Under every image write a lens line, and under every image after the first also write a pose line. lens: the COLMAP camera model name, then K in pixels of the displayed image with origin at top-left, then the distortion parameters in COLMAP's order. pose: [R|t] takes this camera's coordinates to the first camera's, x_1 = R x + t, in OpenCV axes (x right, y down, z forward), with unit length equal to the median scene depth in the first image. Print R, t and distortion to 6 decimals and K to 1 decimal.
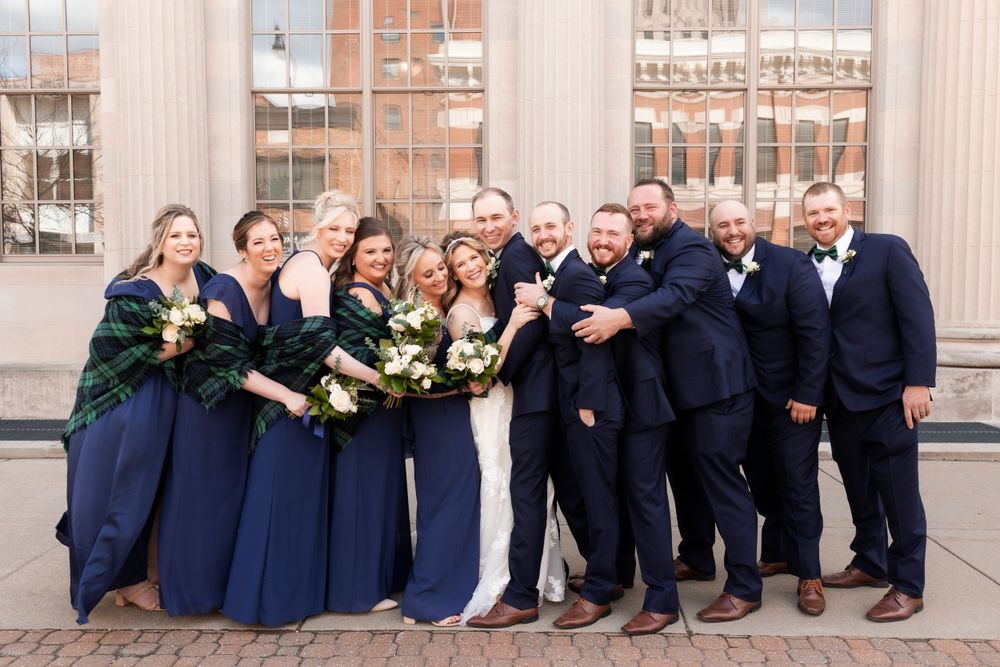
lens RADIAL K [[967.6, 0, 500.0], [0, 967.6, 333.5], [0, 0, 1]] dist [0.001710, -0.001111]
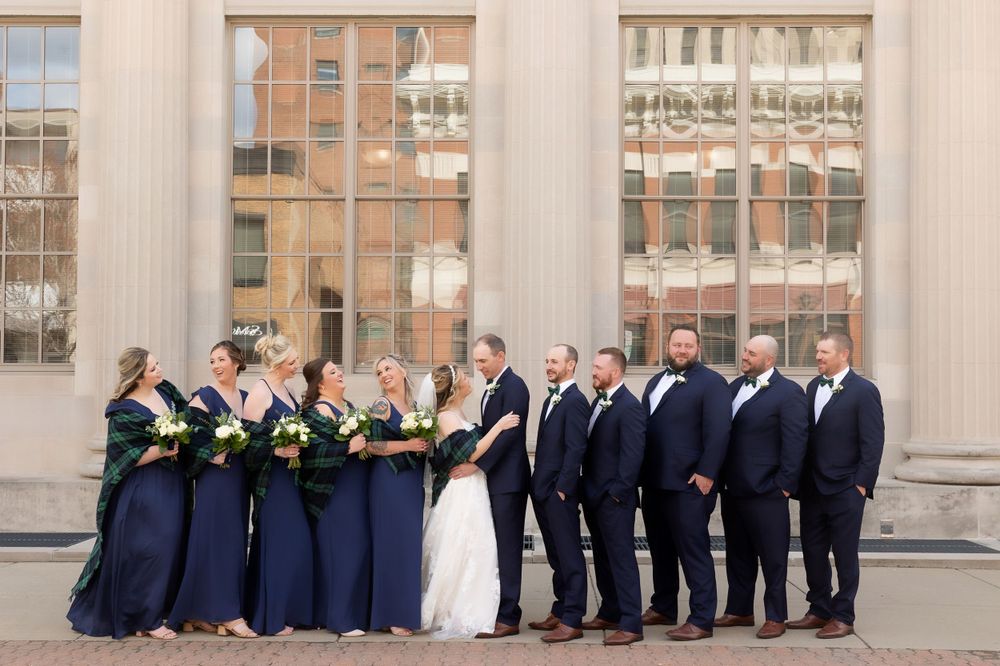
lens RADIAL K [[1409.6, 0, 500.0], [0, 1409.6, 333.0], [0, 0, 1]] dist [-0.025149, -0.039495]
pose [[0.999958, 0.006171, 0.006797, 0.005914], [-0.005625, 0.996975, -0.077517, -0.005521], [-0.007254, 0.077476, 0.996968, -0.444342]]
